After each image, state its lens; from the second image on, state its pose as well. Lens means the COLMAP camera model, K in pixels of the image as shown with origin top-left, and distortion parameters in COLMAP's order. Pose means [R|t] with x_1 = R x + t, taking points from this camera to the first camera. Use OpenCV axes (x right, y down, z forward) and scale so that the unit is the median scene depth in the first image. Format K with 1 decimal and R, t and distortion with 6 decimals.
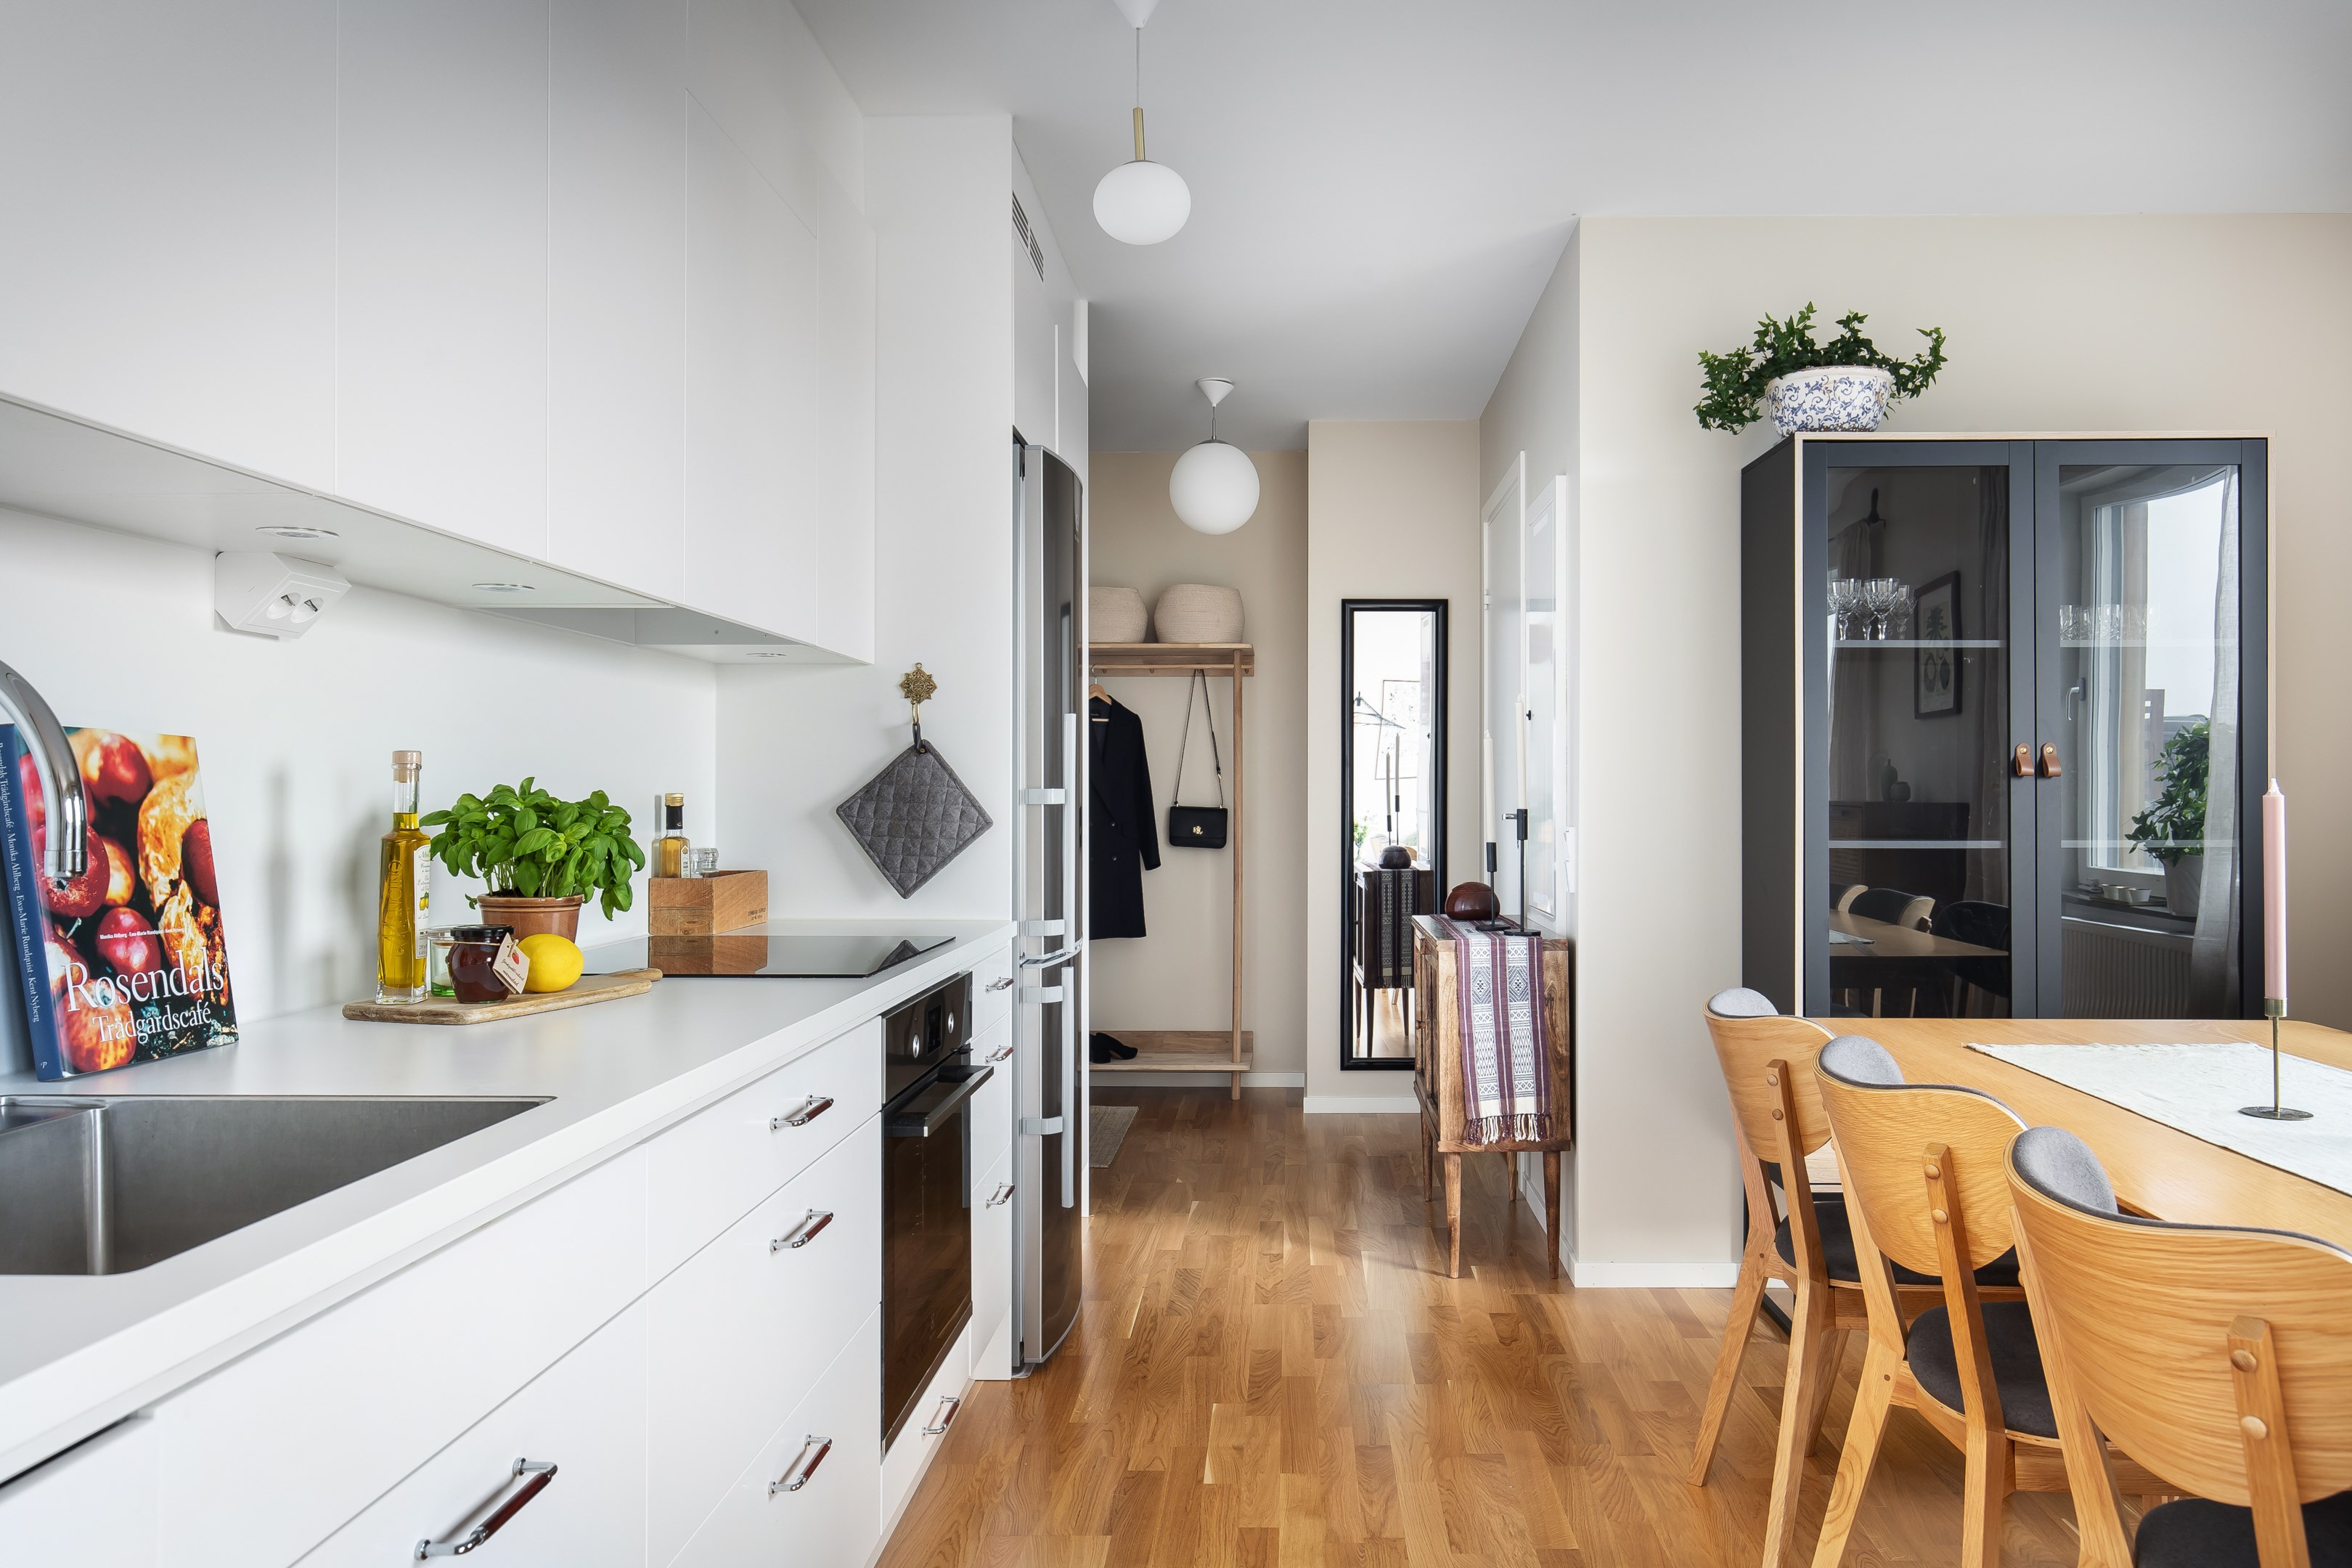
lens RADIAL K [[1621.7, 0, 1257.8], [0, 1621.7, 781.3], [0, 0, 1]] dist [0.001222, -0.001860]
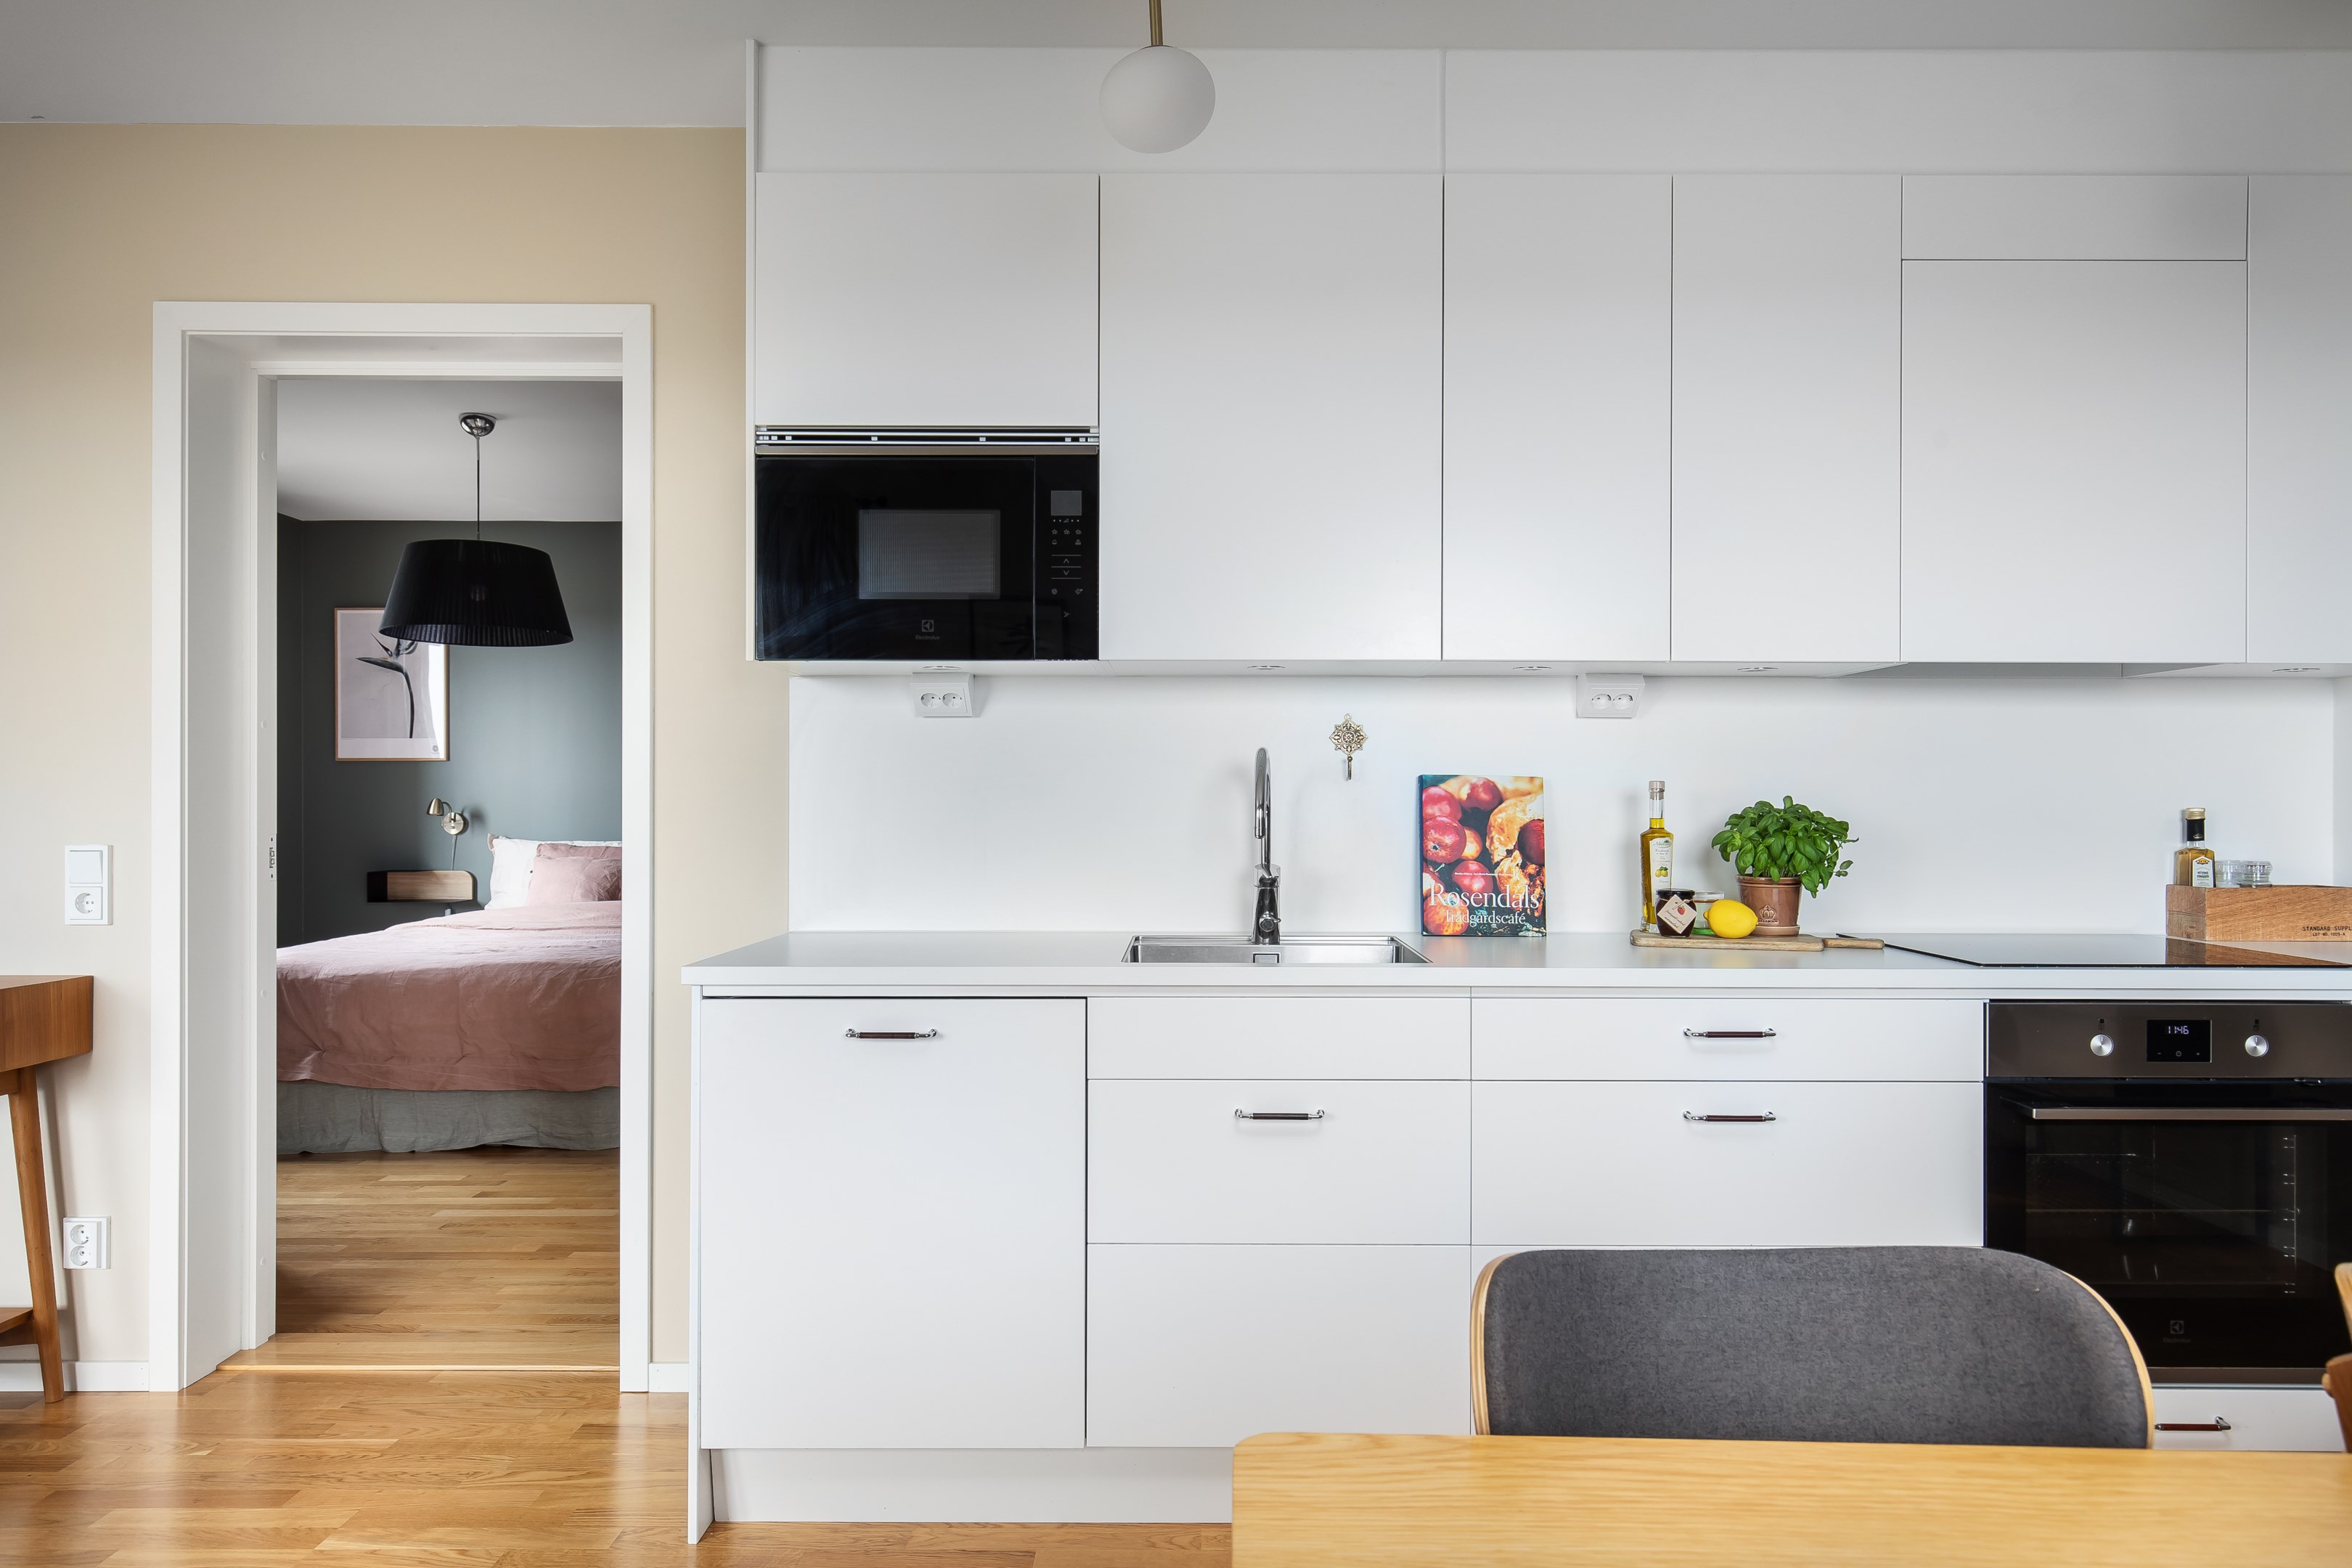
lens RADIAL K [[1492.6, 0, 1176.0], [0, 1492.6, 784.0], [0, 0, 1]] dist [0.002140, -0.000098]
pose [[0.018380, -0.009592, -0.999785, 0.587000], [0.004911, 0.999943, -0.009504, -0.002130], [0.999819, -0.004735, 0.018426, 0.283766]]
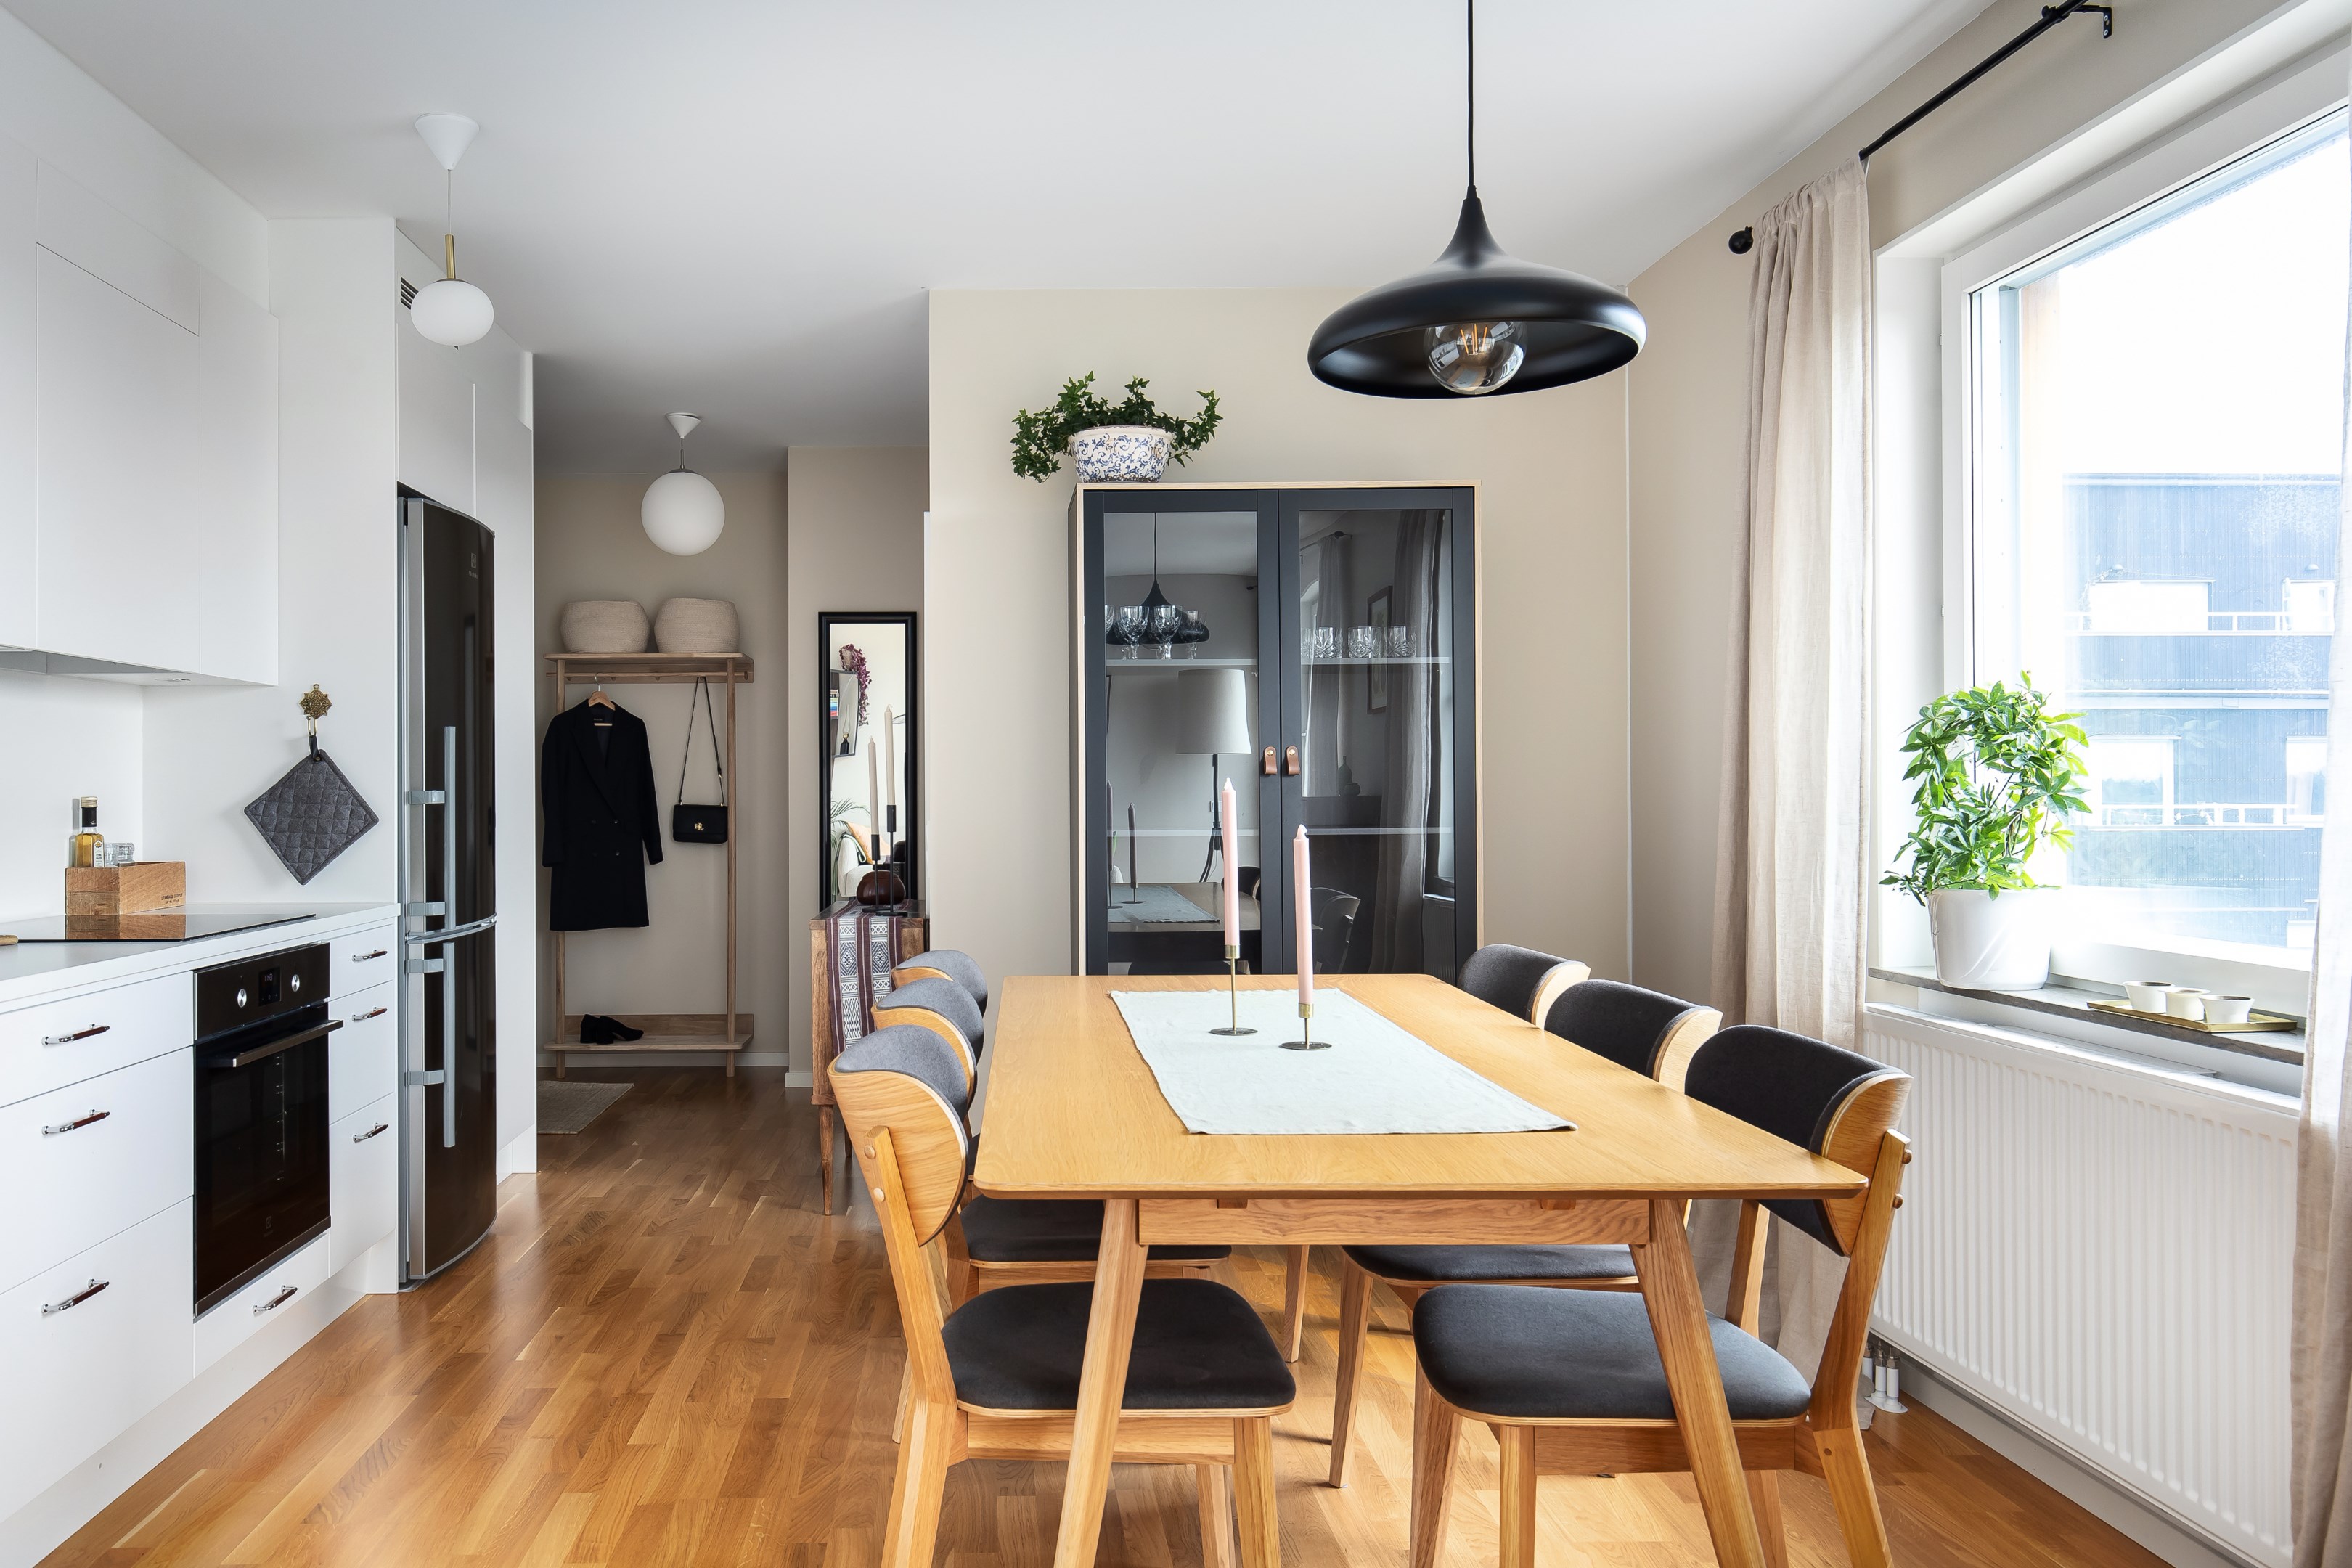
lens RADIAL K [[1691.3, 0, 979.0], [0, 1691.3, 767.7], [0, 0, 1]] dist [-0.001080, -0.001404]
pose [[0.999804, -0.006463, 0.018693, 0.256598], [0.006570, 0.999962, -0.005679, -0.002506], [-0.018656, 0.005800, 0.999809, -0.242914]]
